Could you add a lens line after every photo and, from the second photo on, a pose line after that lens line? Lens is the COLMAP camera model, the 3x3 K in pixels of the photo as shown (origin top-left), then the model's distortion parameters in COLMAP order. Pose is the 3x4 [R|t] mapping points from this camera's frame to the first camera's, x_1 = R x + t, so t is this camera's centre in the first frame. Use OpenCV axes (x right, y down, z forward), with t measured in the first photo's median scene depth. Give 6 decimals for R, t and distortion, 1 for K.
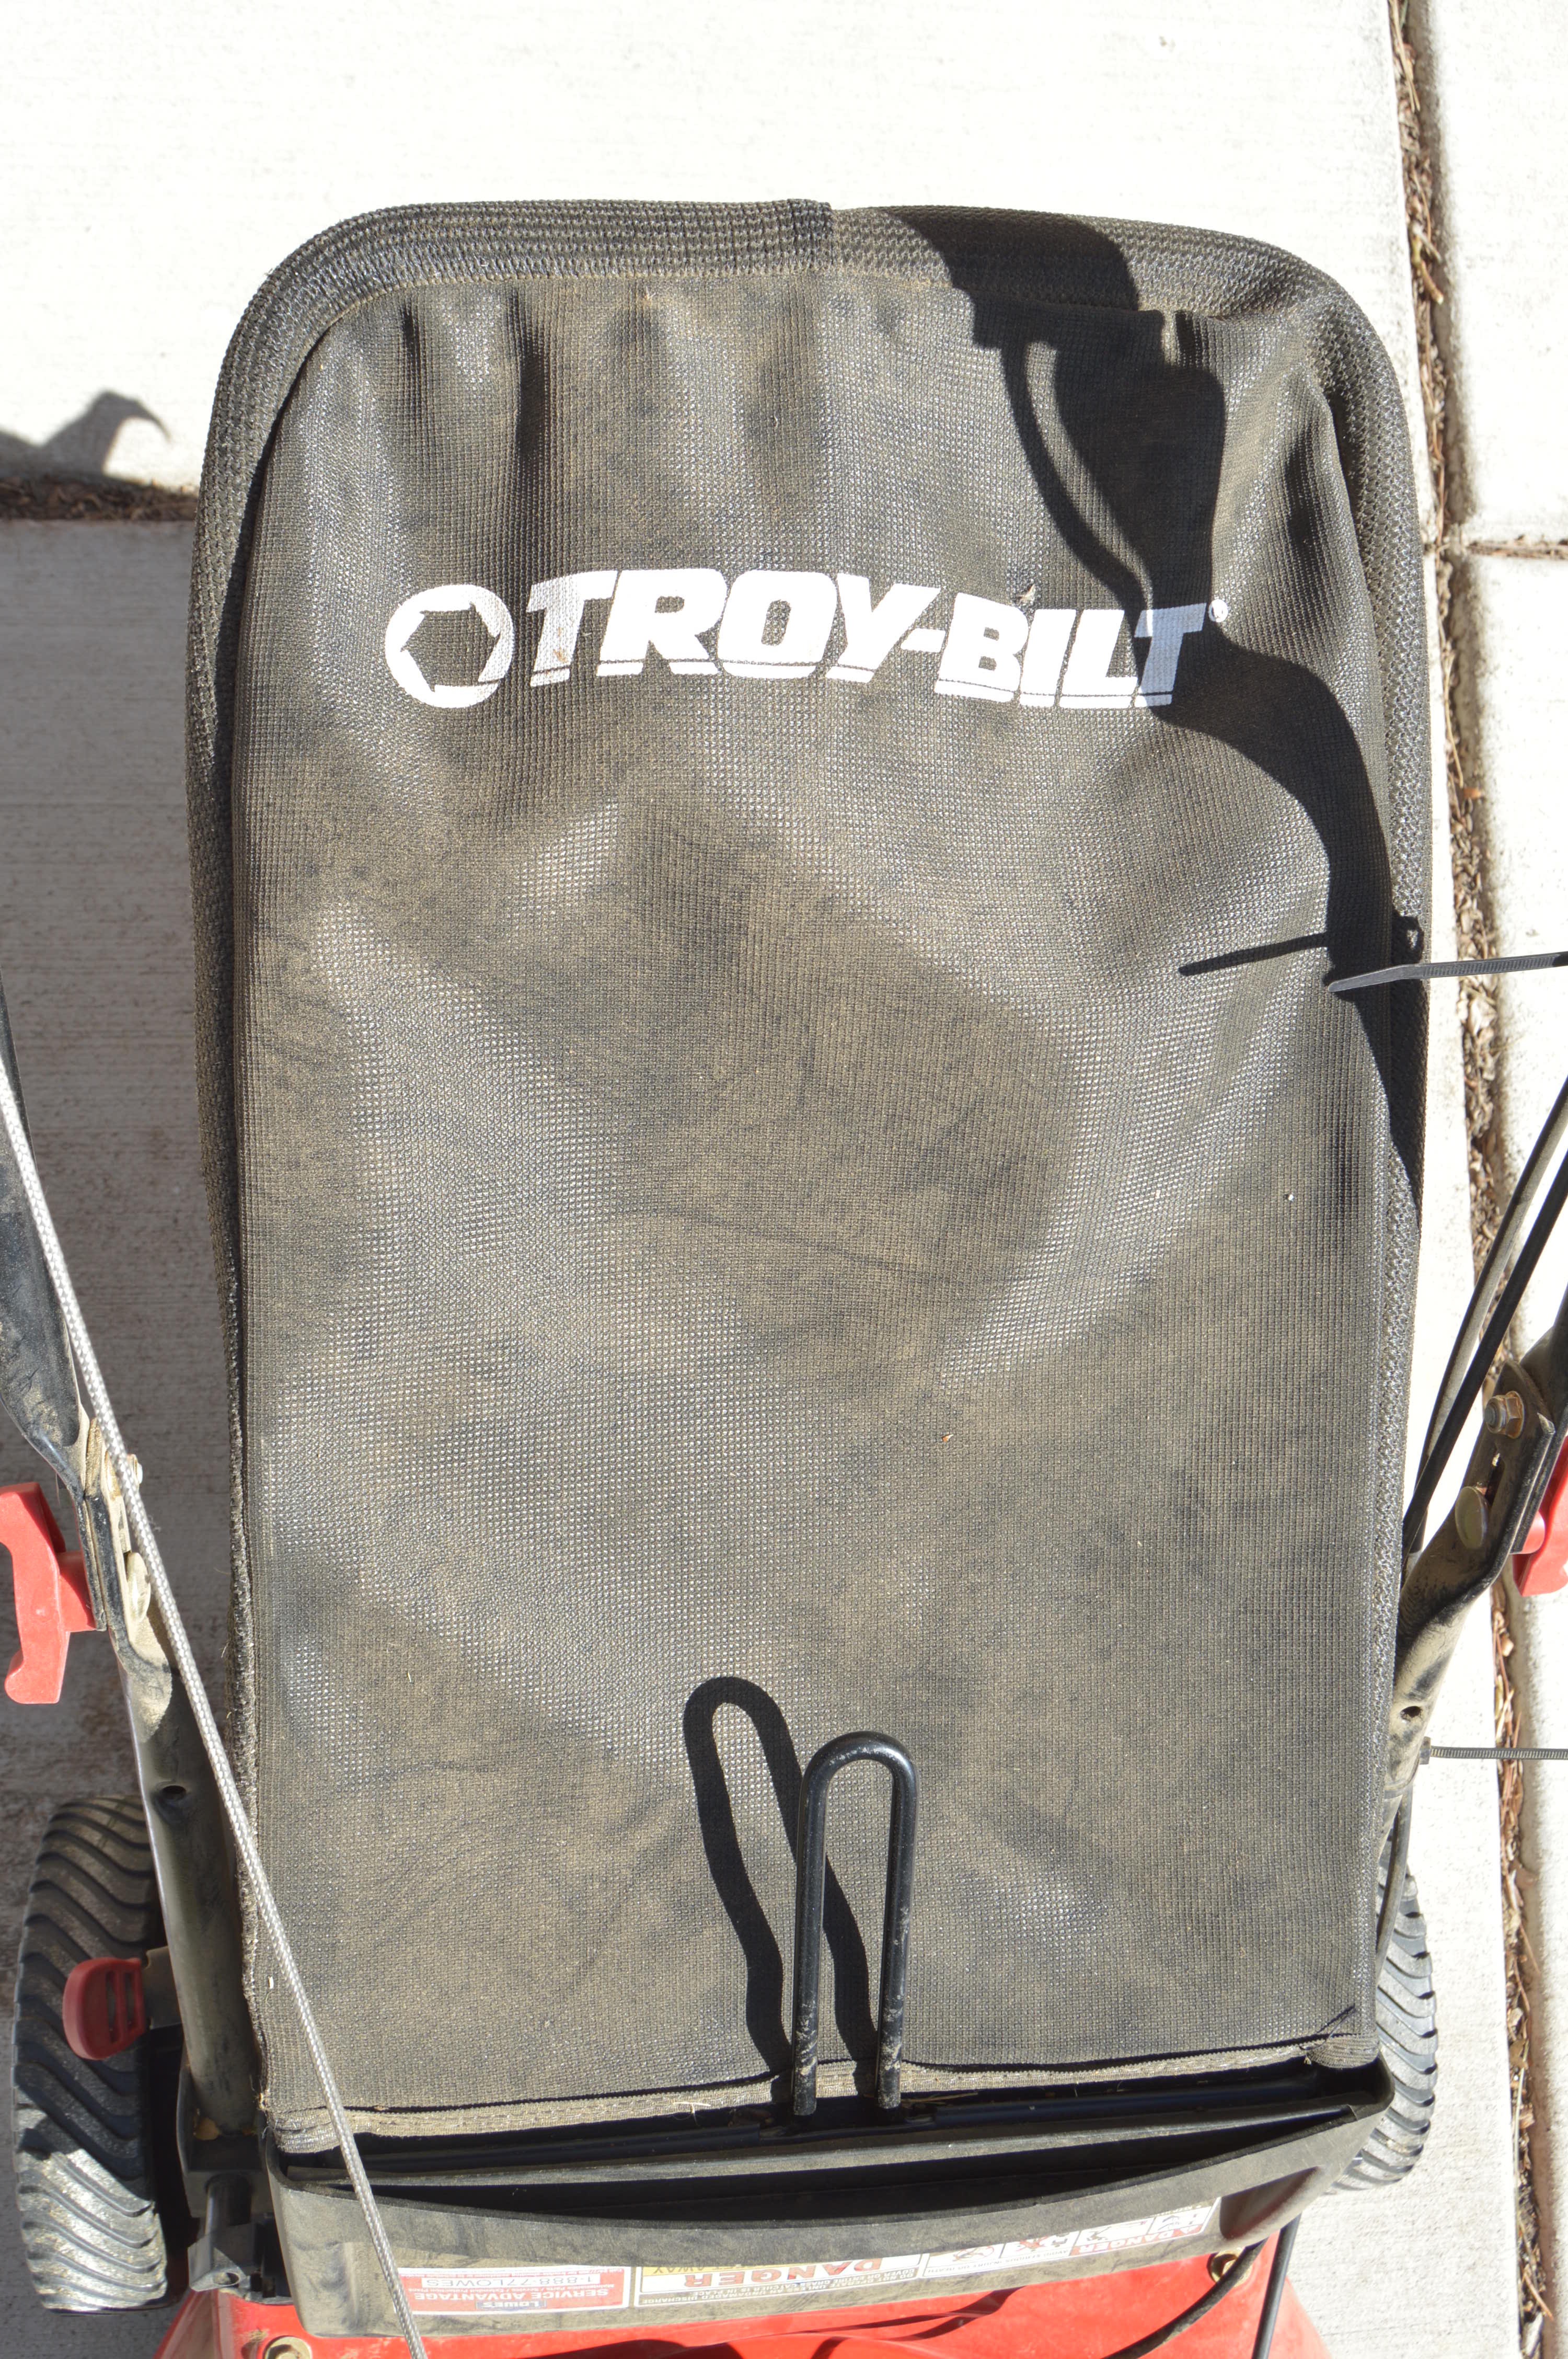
lens RADIAL K [[2163.5, 0, 784.0], [0, 2163.5, 1179.5], [0, 0, 1]] dist [-0.061417, 0.008003]
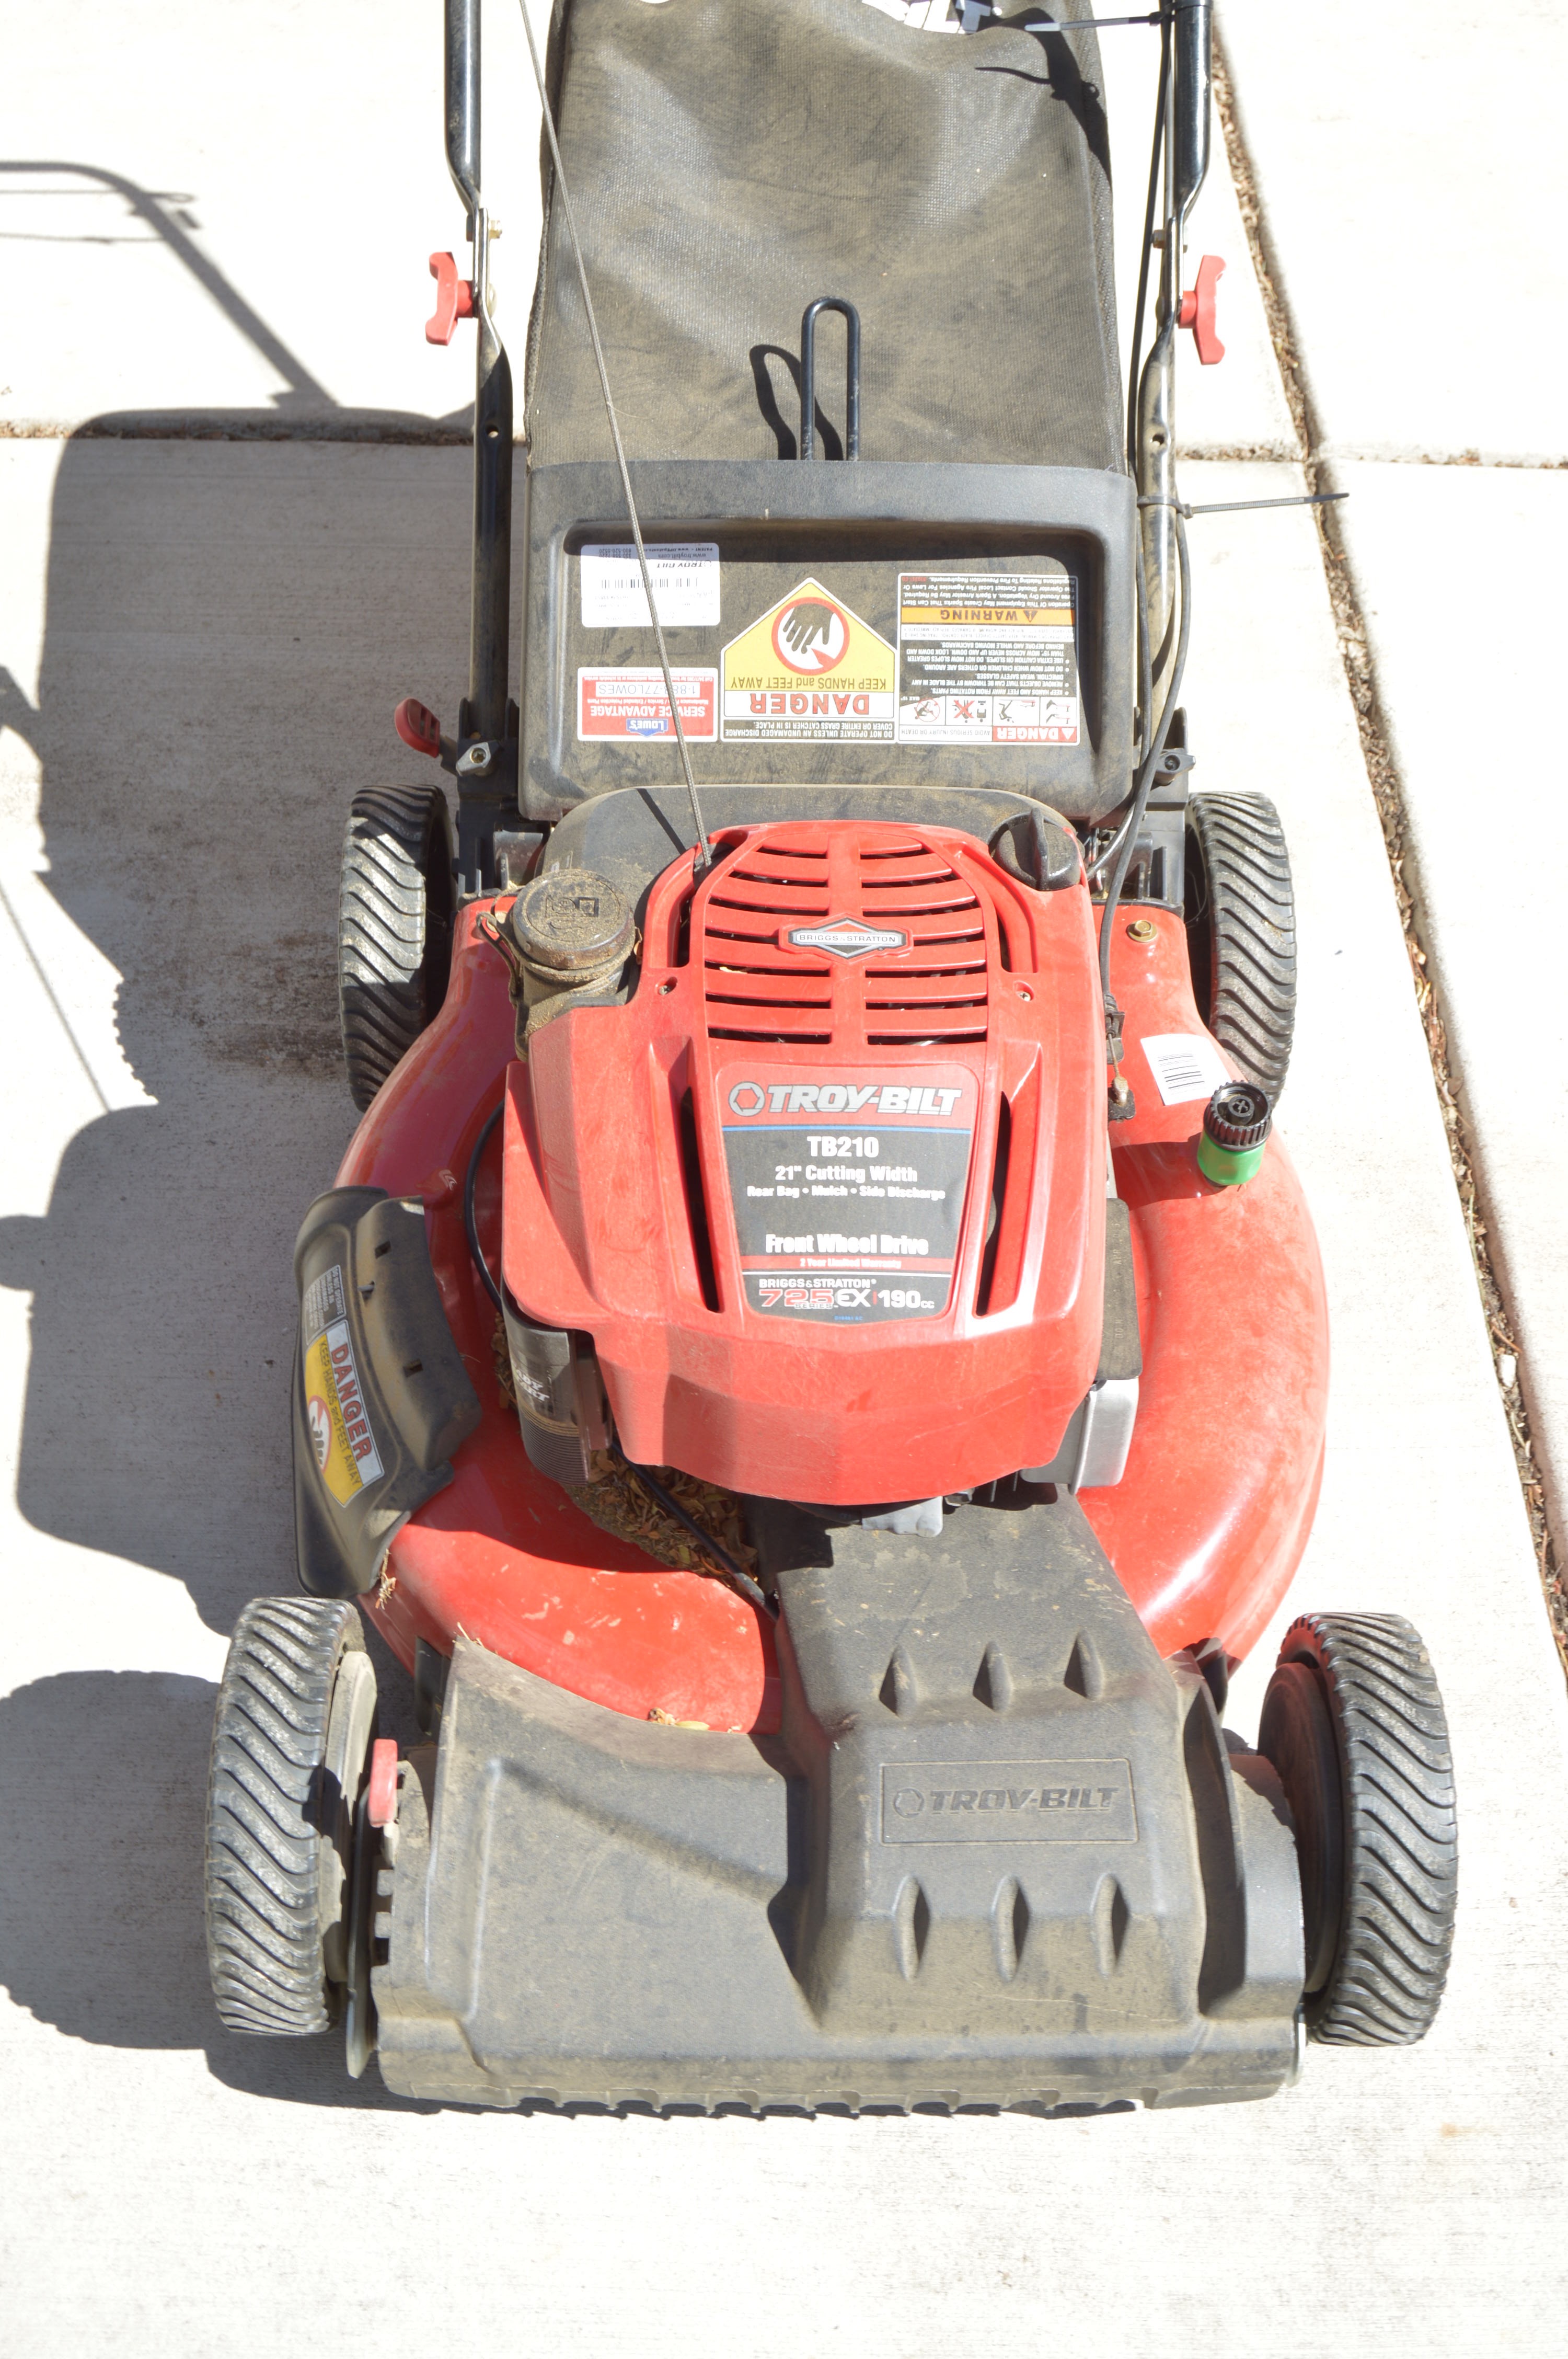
lens RADIAL K [[2712.5, 0, 784.0], [0, 2712.5, 1179.5], [0, 0, 1]] dist [-0.041913, -0.038866]
pose [[0.992019, -0.055968, -0.112985, 0.224542], [-0.022100, 0.805032, -0.592820, 2.346237], [0.124136, 0.590586, 0.797370, -0.541337]]
